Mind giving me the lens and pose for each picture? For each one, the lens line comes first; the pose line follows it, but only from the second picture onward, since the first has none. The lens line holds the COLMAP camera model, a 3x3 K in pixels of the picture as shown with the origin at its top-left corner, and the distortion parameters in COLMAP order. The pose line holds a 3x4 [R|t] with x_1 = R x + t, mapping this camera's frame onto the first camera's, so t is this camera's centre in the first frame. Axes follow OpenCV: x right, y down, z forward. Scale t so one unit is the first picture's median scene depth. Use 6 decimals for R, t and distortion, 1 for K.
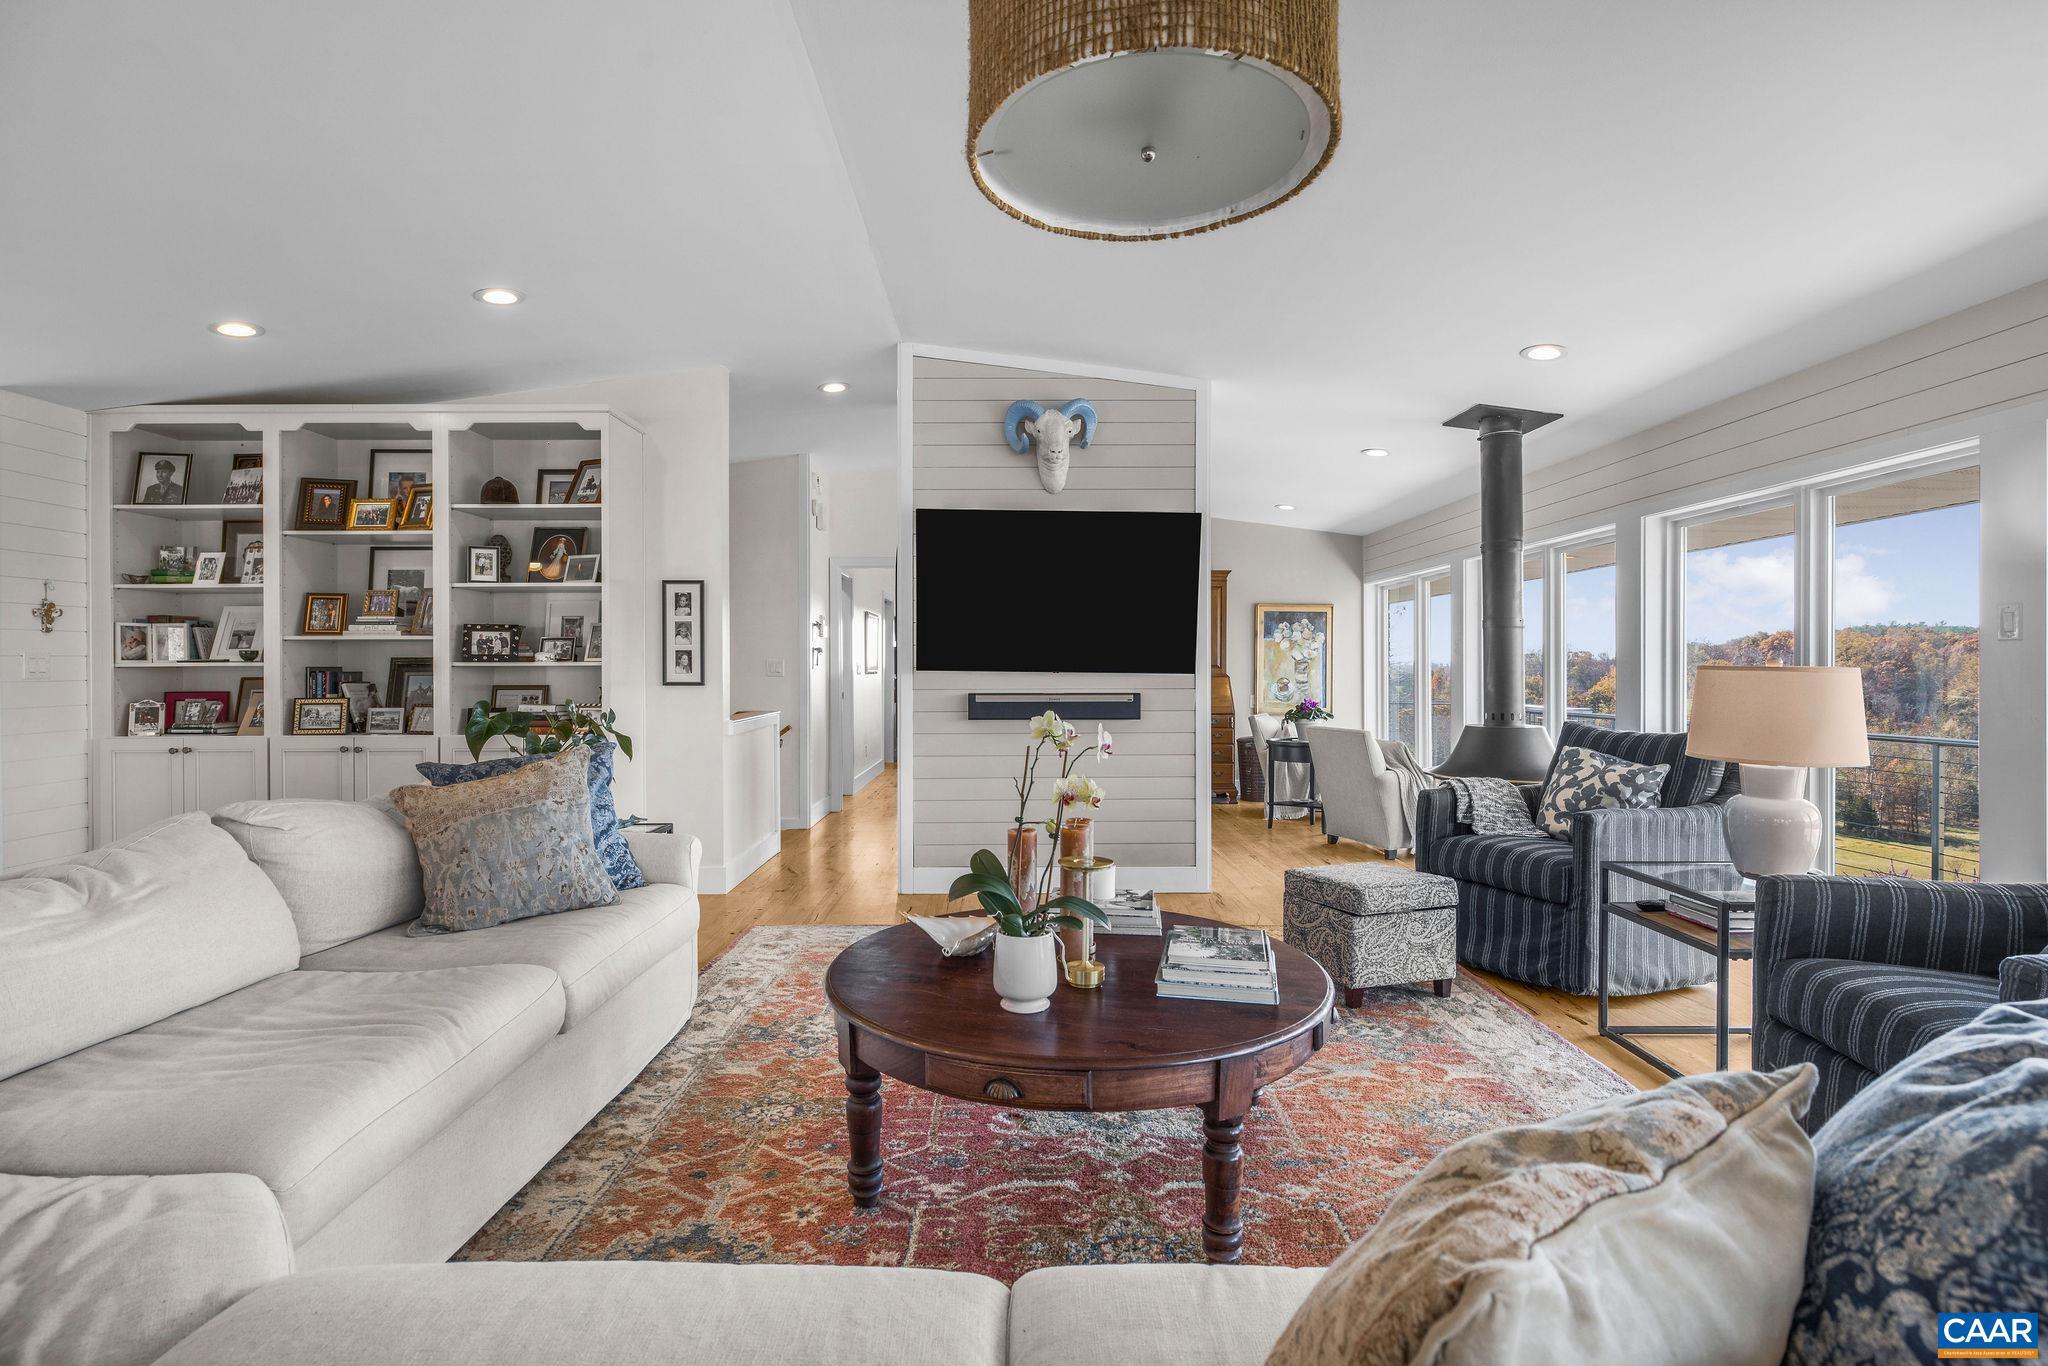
lens RADIAL K [[995.2, 0, 1011.9], [0, 995.2, 677.5], [0, 0, 1]] dist [-0.001615, 0.000033]
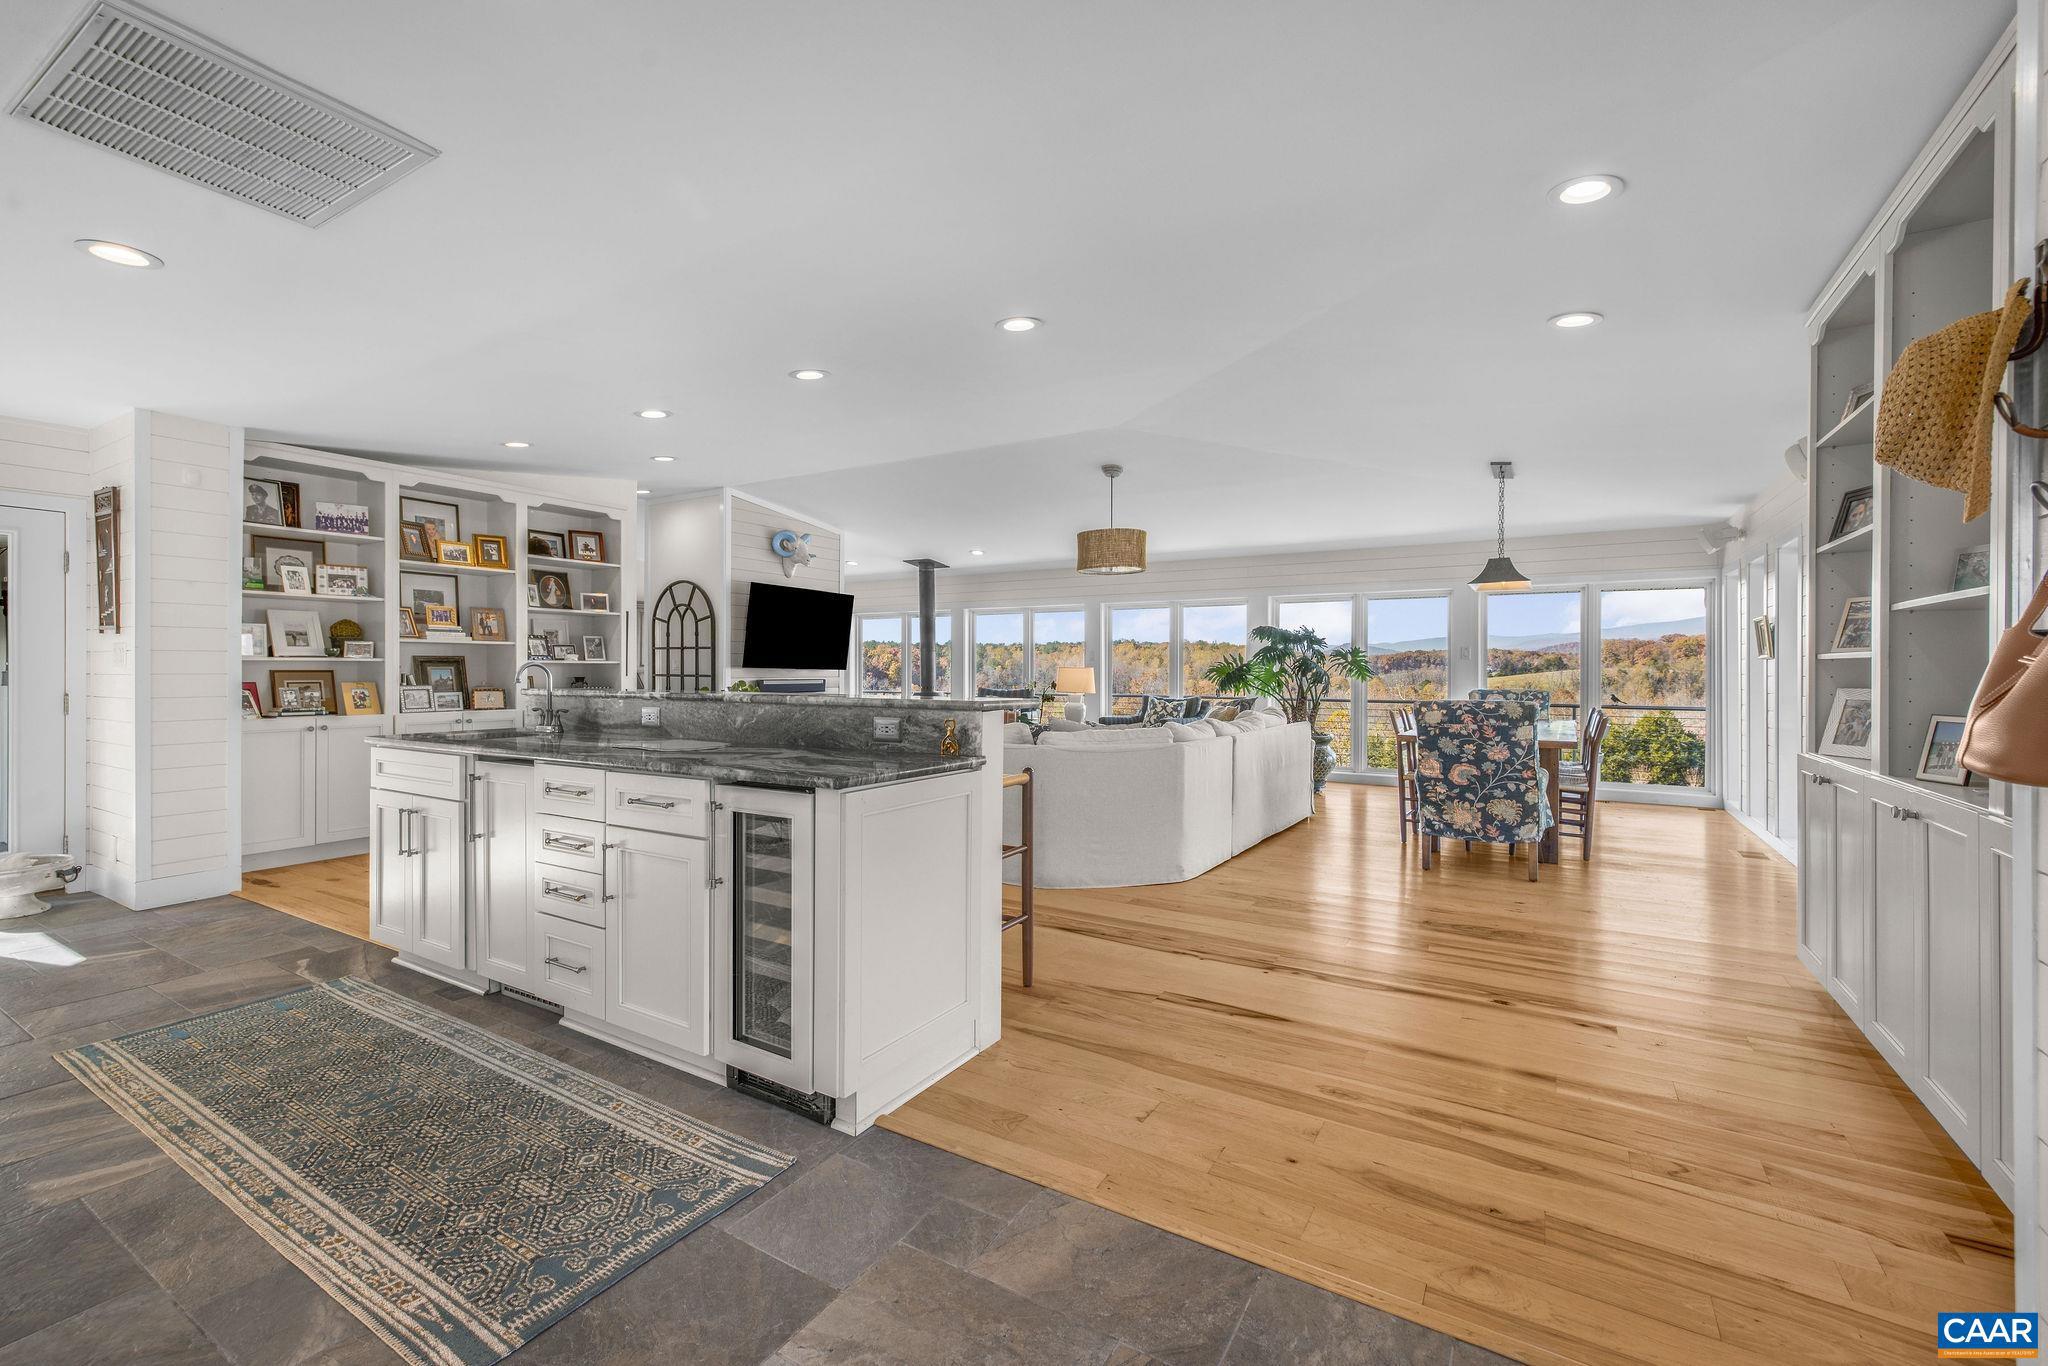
lens RADIAL K [[880.8, 0, 1023.6], [0, 880.8, 671.4], [0, 0, 1]] dist [0.001928, 0.000420]
pose [[0.520339, 0.001978, 0.853958, -1.284054], [0.003071, 0.999987, -0.004188, 0.008957], [-0.853954, 0.004802, 0.520326, -0.320298]]
